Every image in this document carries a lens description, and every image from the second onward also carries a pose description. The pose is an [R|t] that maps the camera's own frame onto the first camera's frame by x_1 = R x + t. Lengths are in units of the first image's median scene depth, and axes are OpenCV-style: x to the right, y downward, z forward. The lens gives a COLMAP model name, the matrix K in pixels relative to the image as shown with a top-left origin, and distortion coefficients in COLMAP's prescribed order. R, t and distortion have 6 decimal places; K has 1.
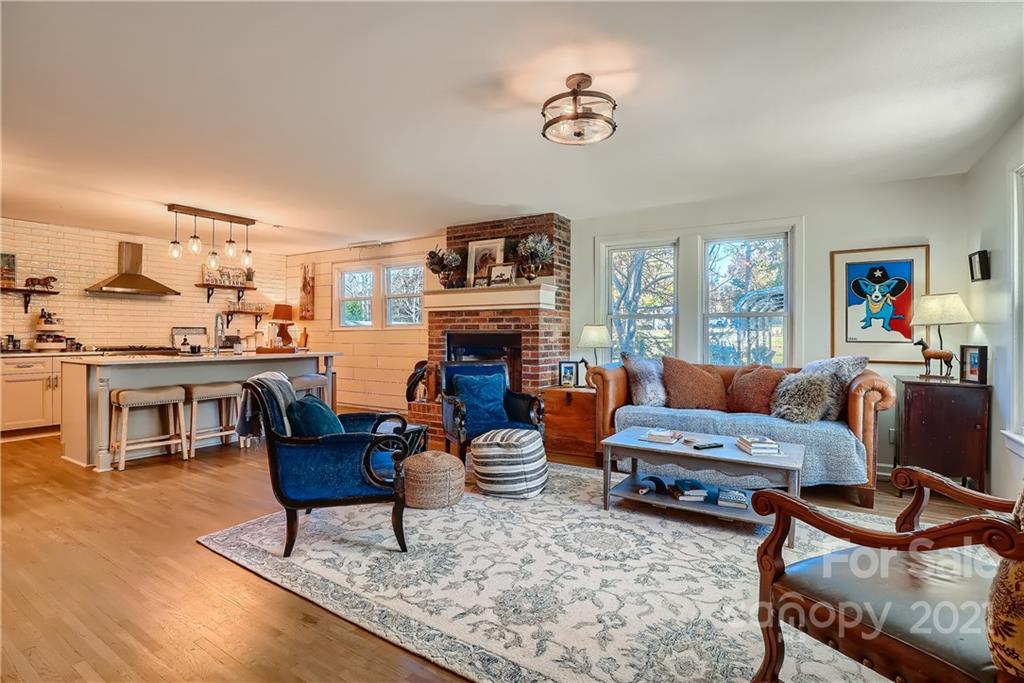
lens RADIAL K [[502.6, 0, 510.7], [0, 502.6, 336.2], [0, 0, 1]] dist [-0.042762, 0.009172]
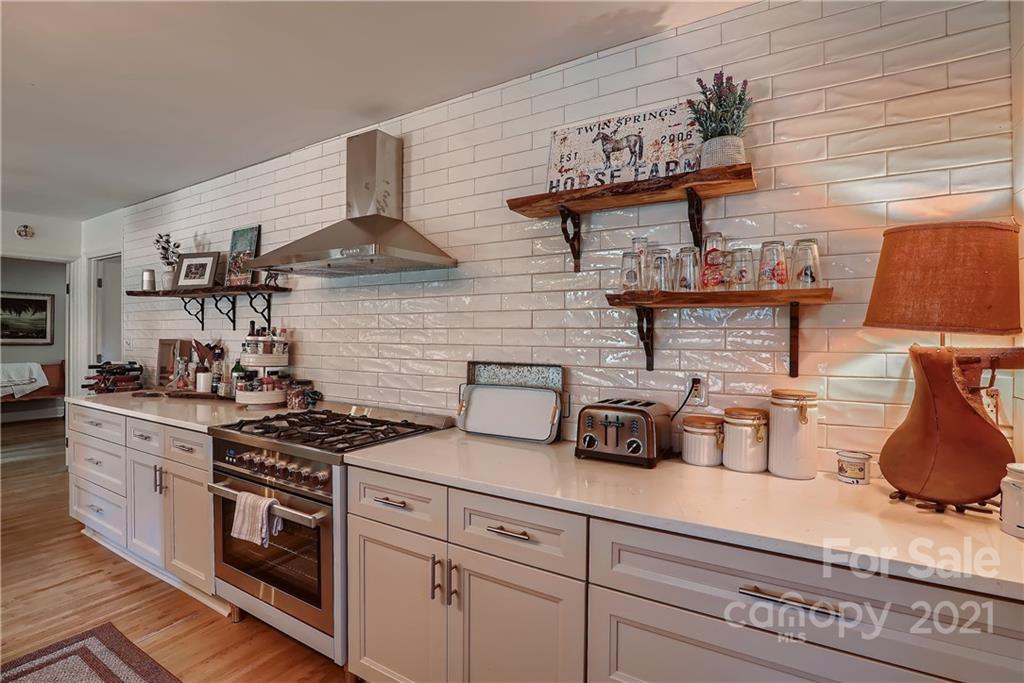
lens RADIAL K [[502.6, 0, 501.1], [0, 502.6, 336.1], [0, 0, 1]] dist [-0.042762, 0.009172]
pose [[-0.002440, -0.001127, -0.999996, -0.469613], [-0.004413, 0.999990, -0.001116, -0.044165], [0.999987, 0.004410, -0.002445, 1.308485]]
